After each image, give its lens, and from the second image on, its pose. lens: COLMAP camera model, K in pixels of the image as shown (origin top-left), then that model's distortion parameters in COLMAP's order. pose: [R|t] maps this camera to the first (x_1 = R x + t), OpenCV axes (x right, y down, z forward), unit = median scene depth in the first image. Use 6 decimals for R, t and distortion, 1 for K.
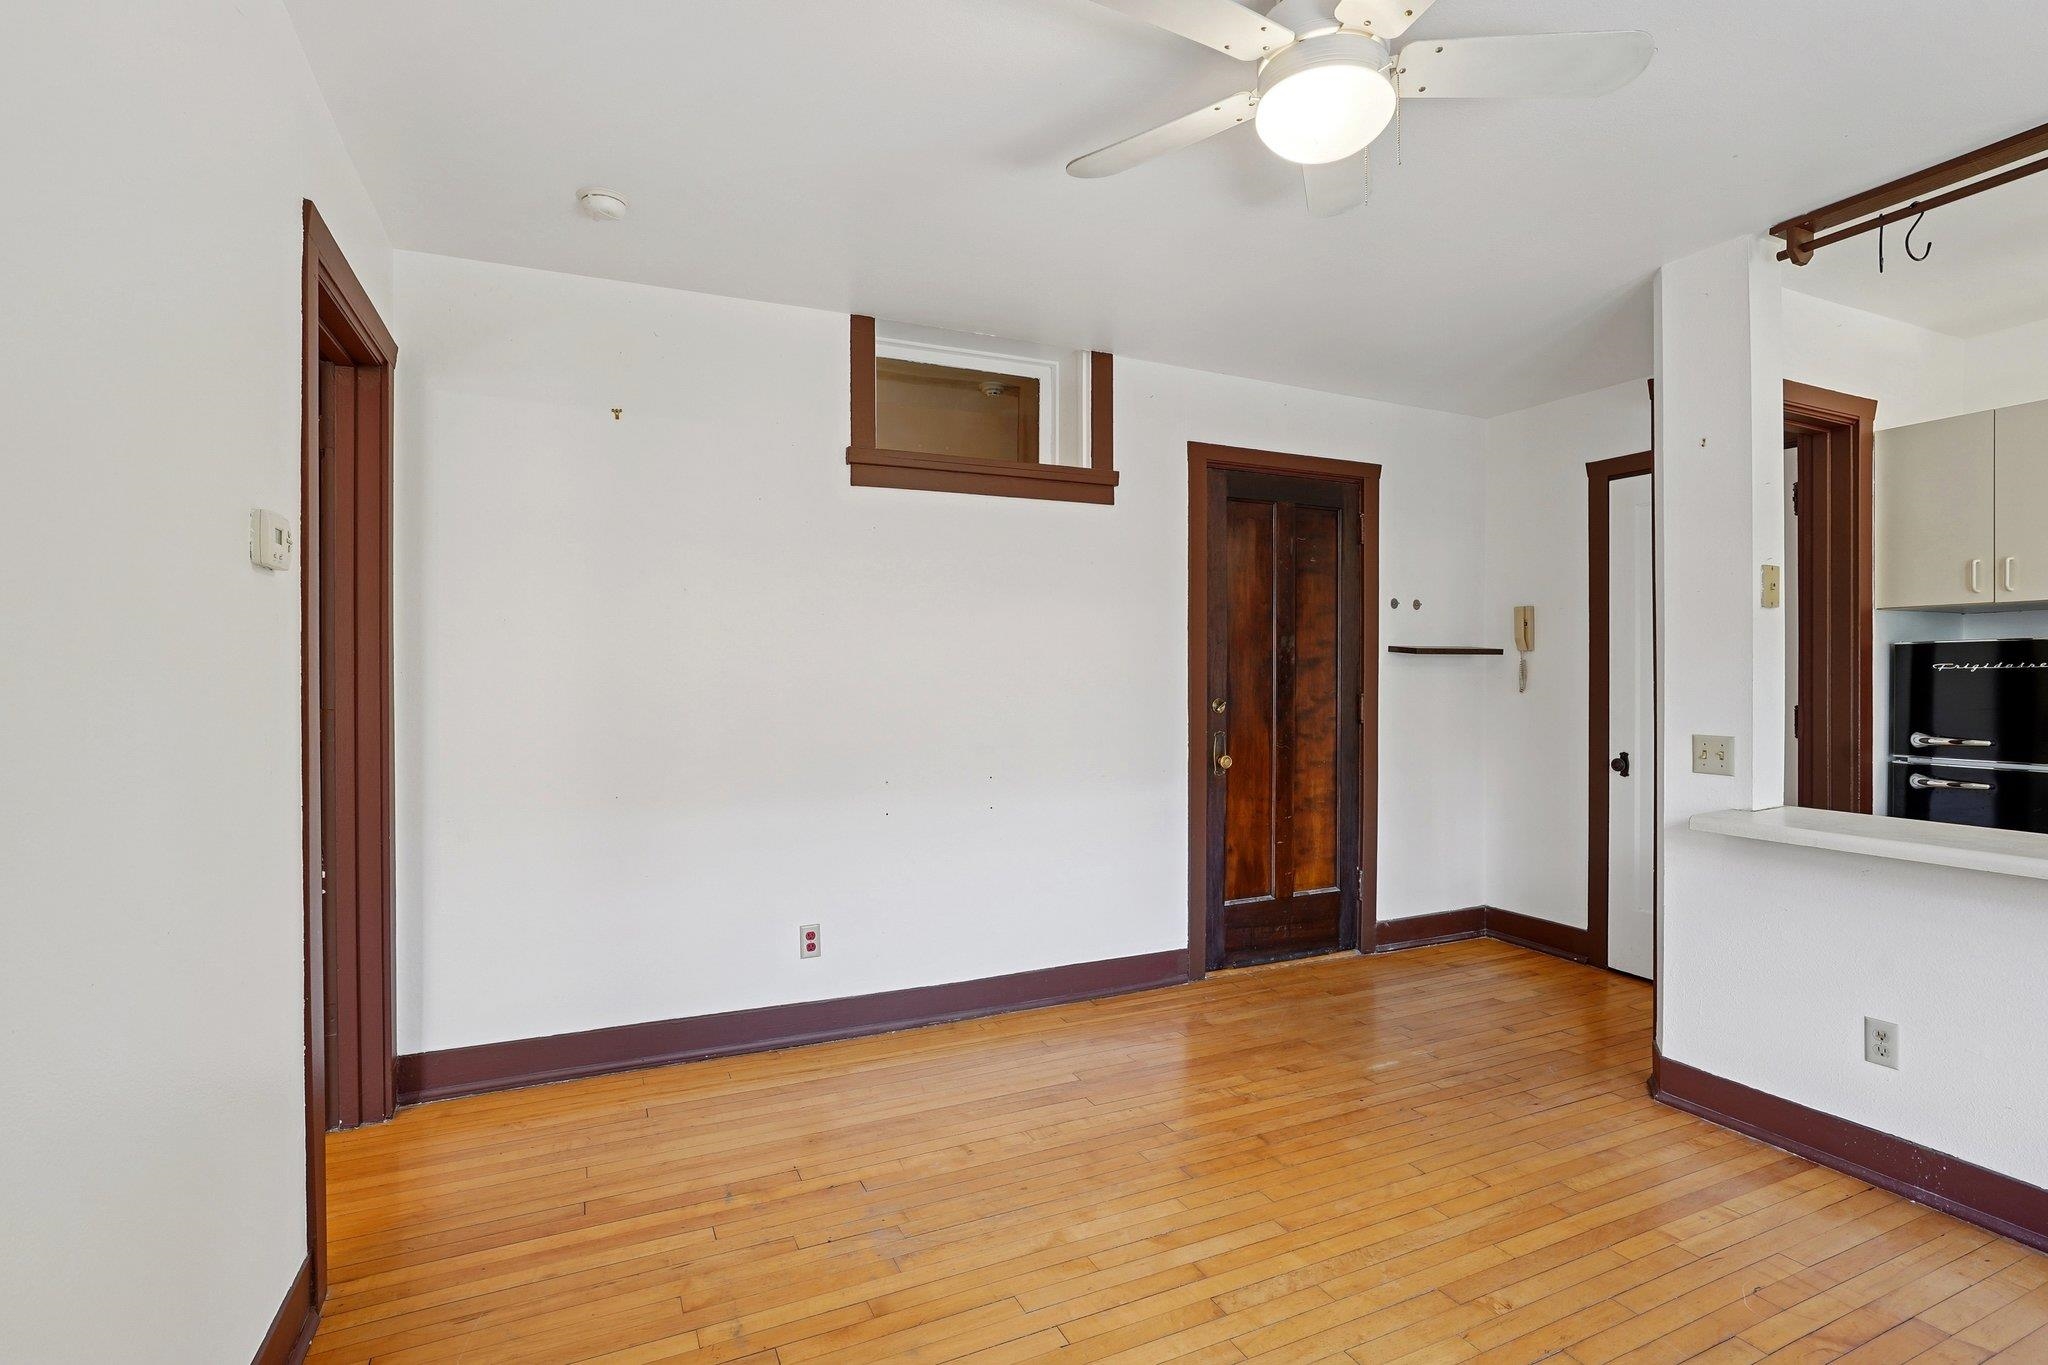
lens RADIAL K [[969.4, 0, 1015.4], [0, 969.4, 677.1], [0, 0, 1]] dist [-0.053231, 0.028293]
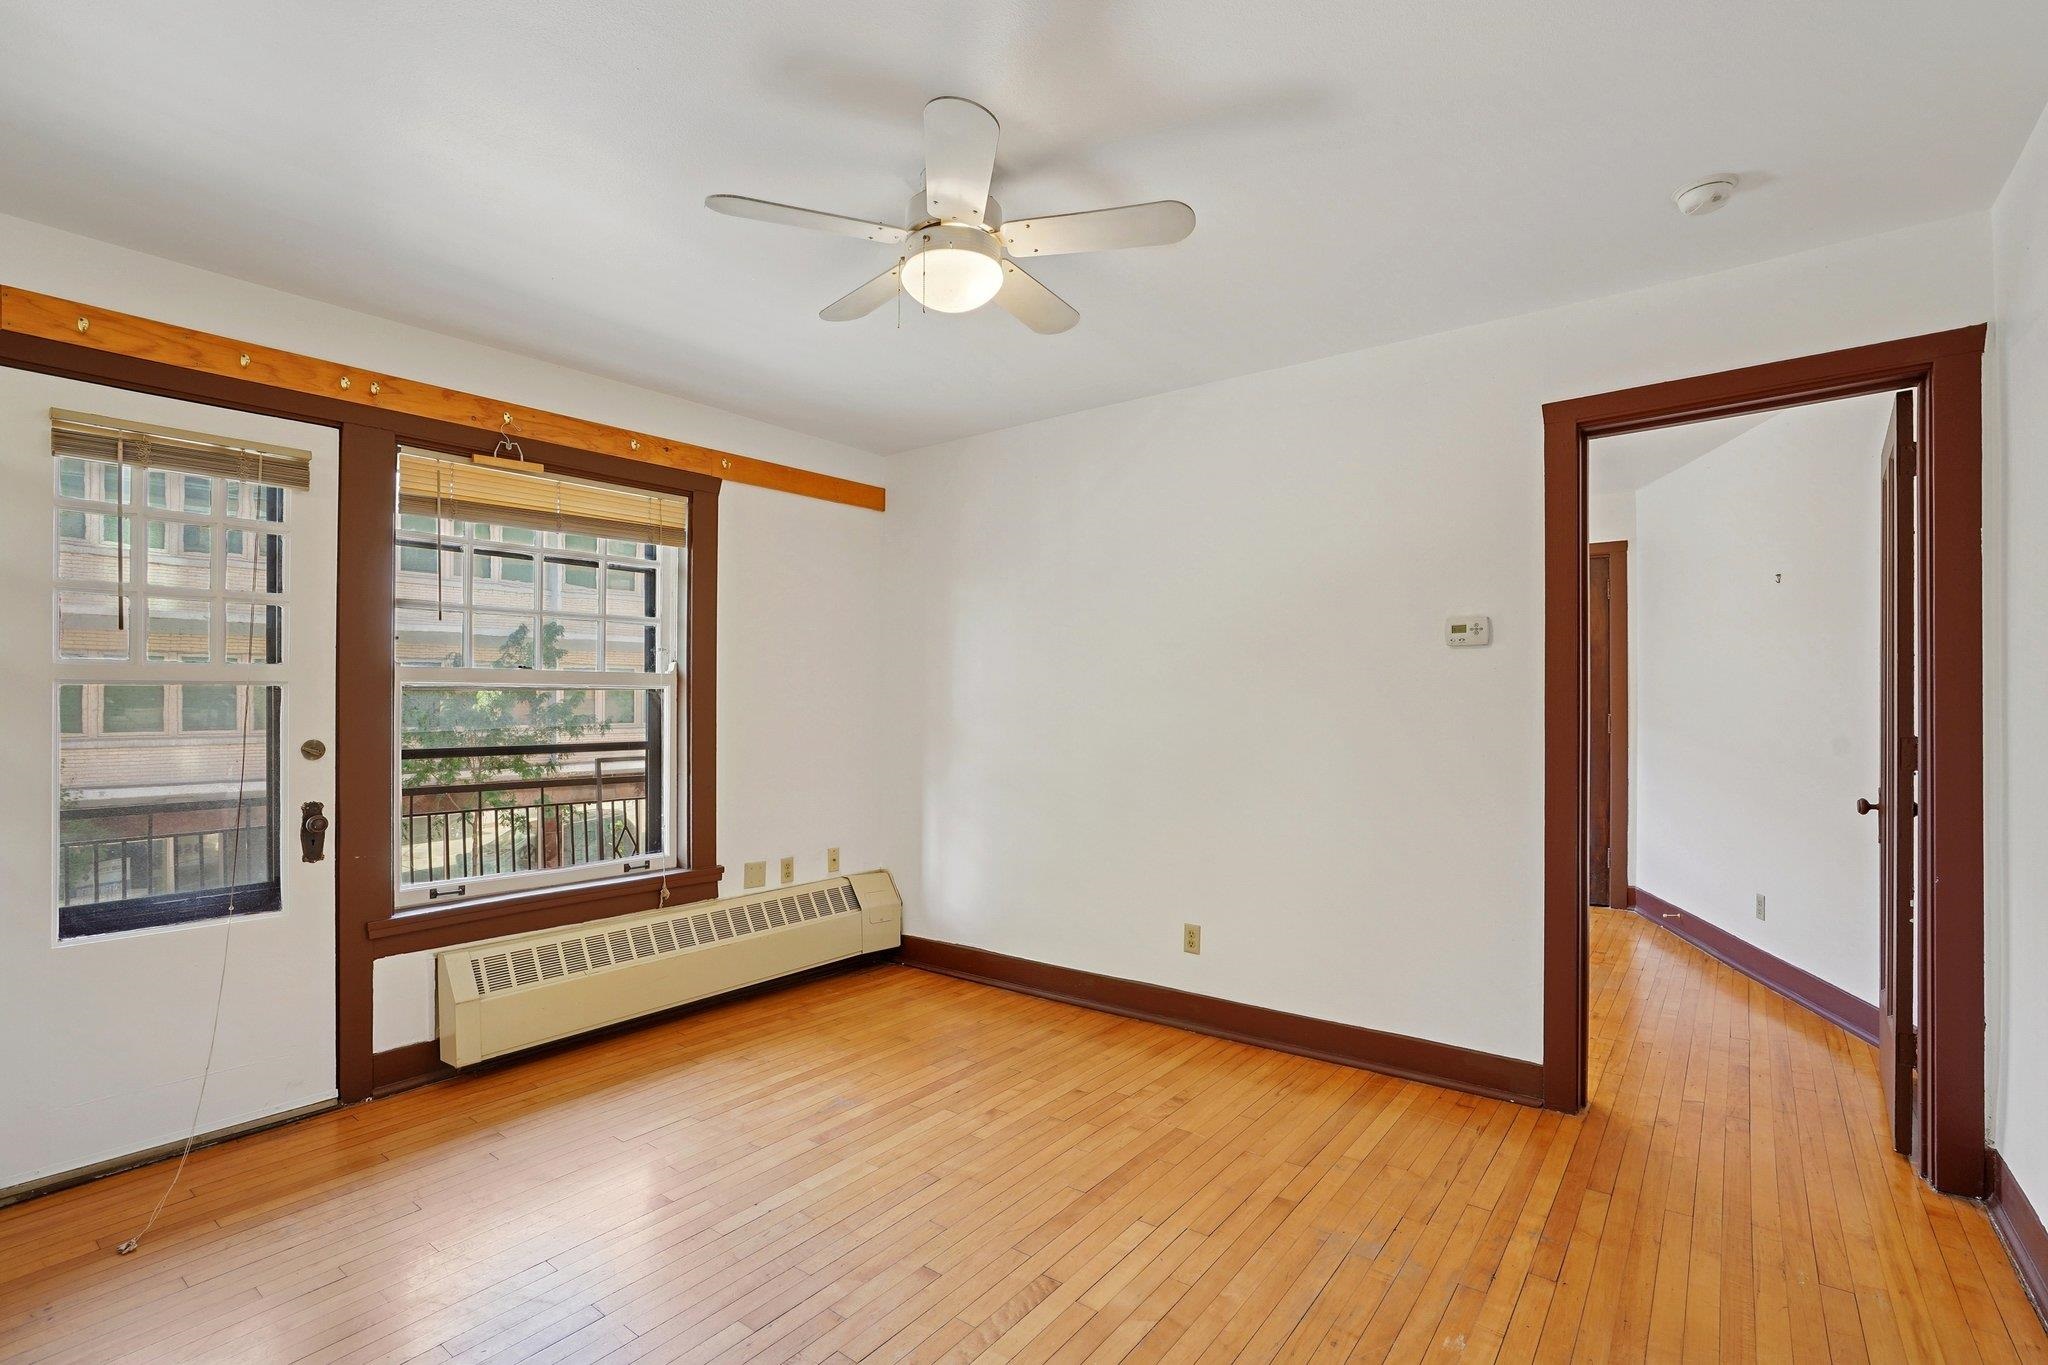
lens RADIAL K [[949.6, 0, 1020.5], [0, 949.6, 695.2], [0, 0, 1]] dist [-0.055471, 0.027018]
pose [[-0.884167, -0.001618, -0.467169, 0.422752], [-0.001017, 0.999998, -0.001539, -0.006443], [0.467171, -0.000885, -0.884167, 1.088103]]
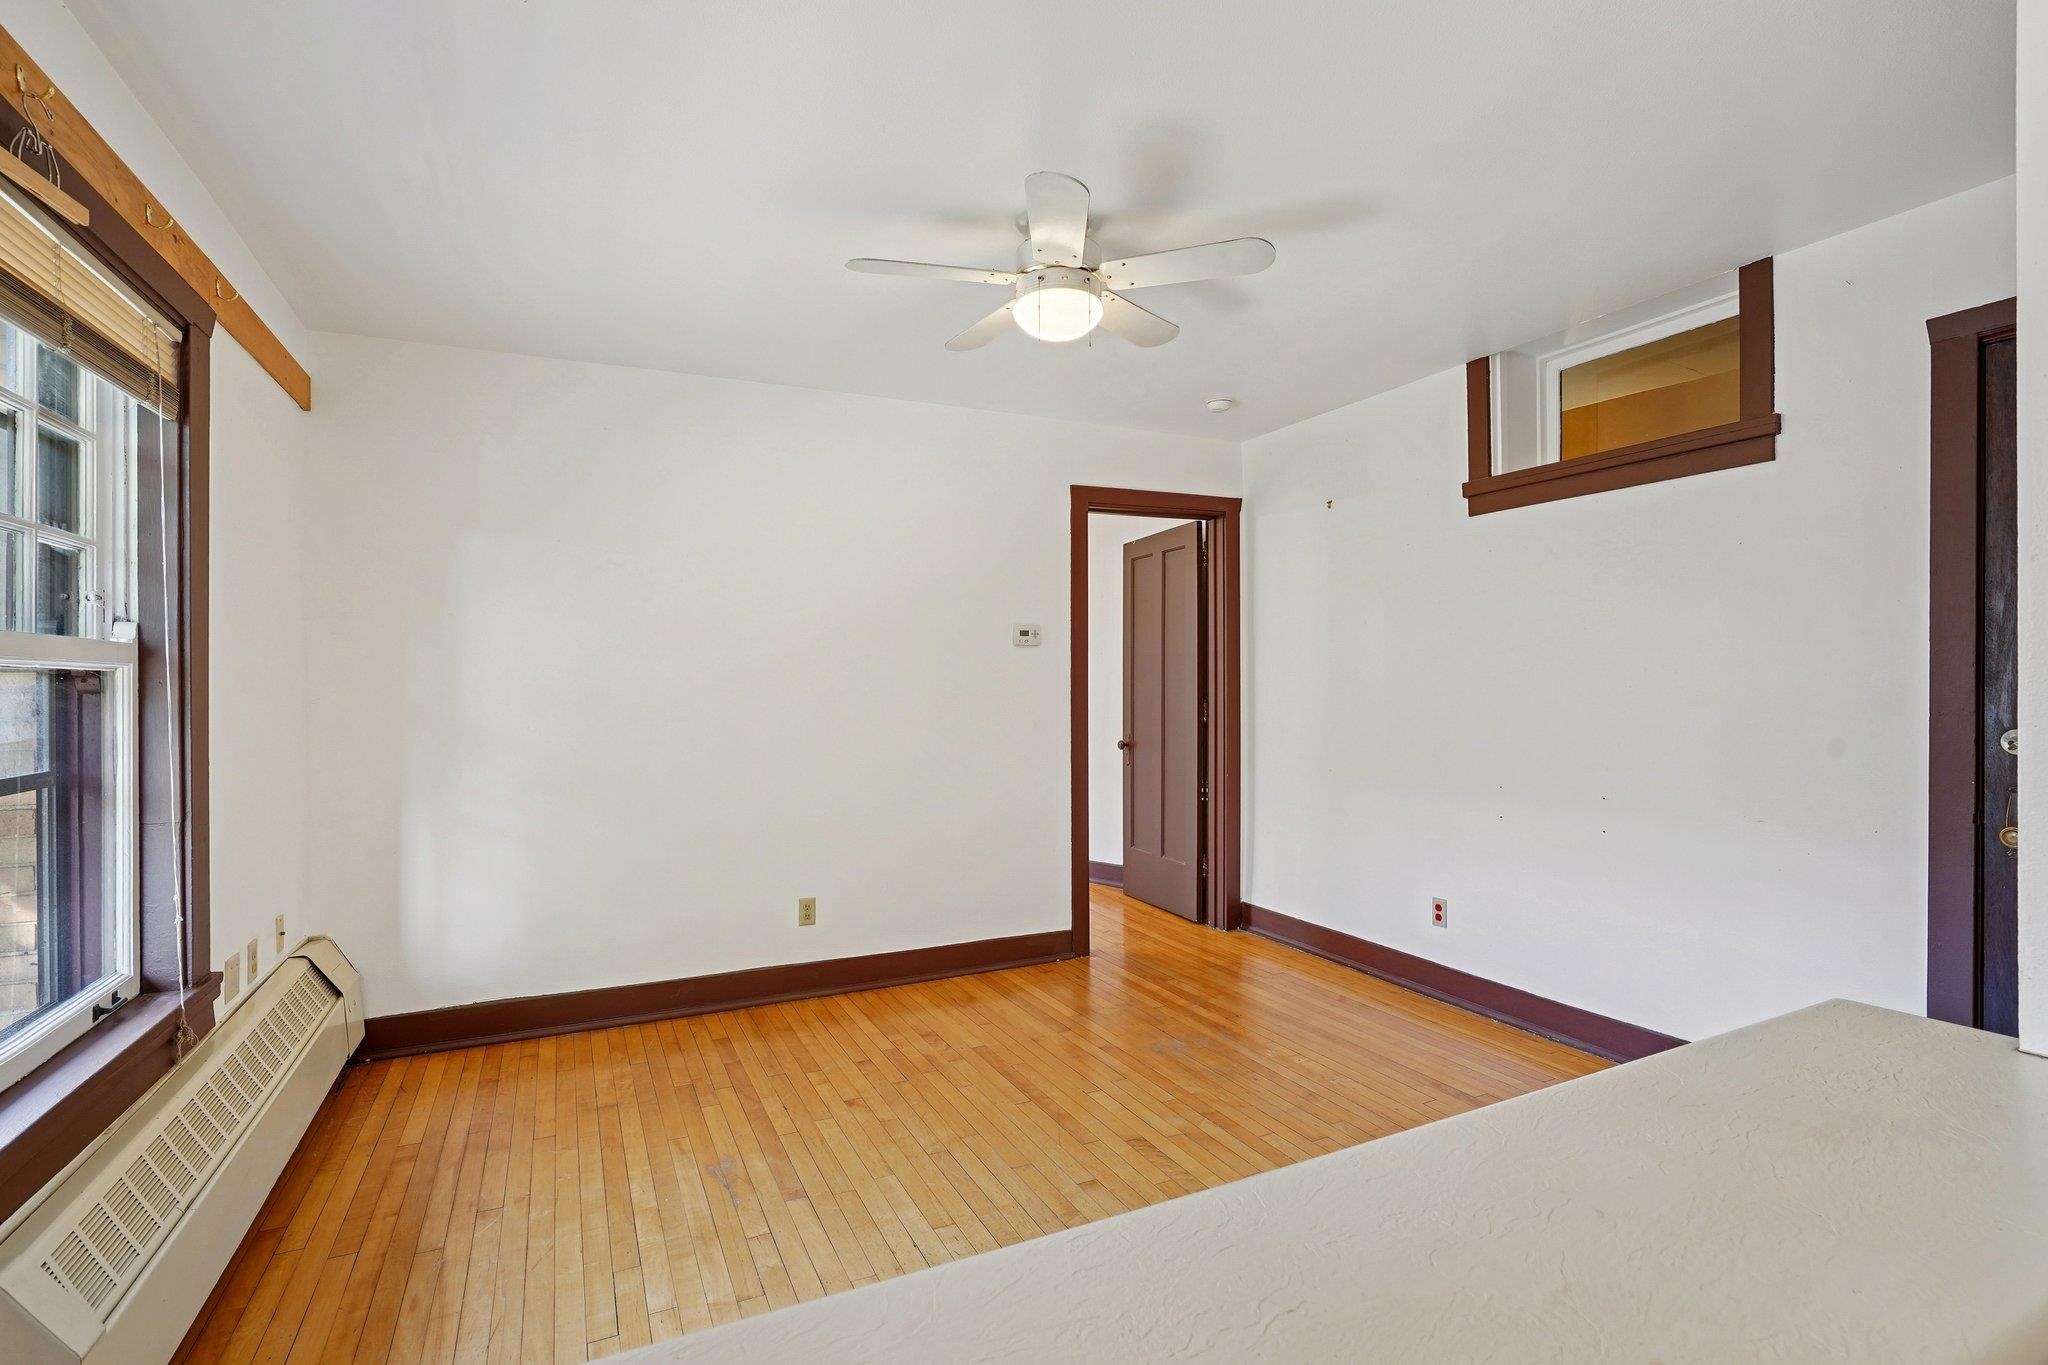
lens RADIAL K [[949.6, 0, 1020.5], [0, 949.6, 695.2], [0, 0, 1]] dist [-0.055471, 0.027018]
pose [[0.022488, 0.014777, -0.999638, 0.892038], [0.000245, 0.999891, 0.014786, -0.008378], [0.999747, -0.000577, 0.022481, 0.449718]]
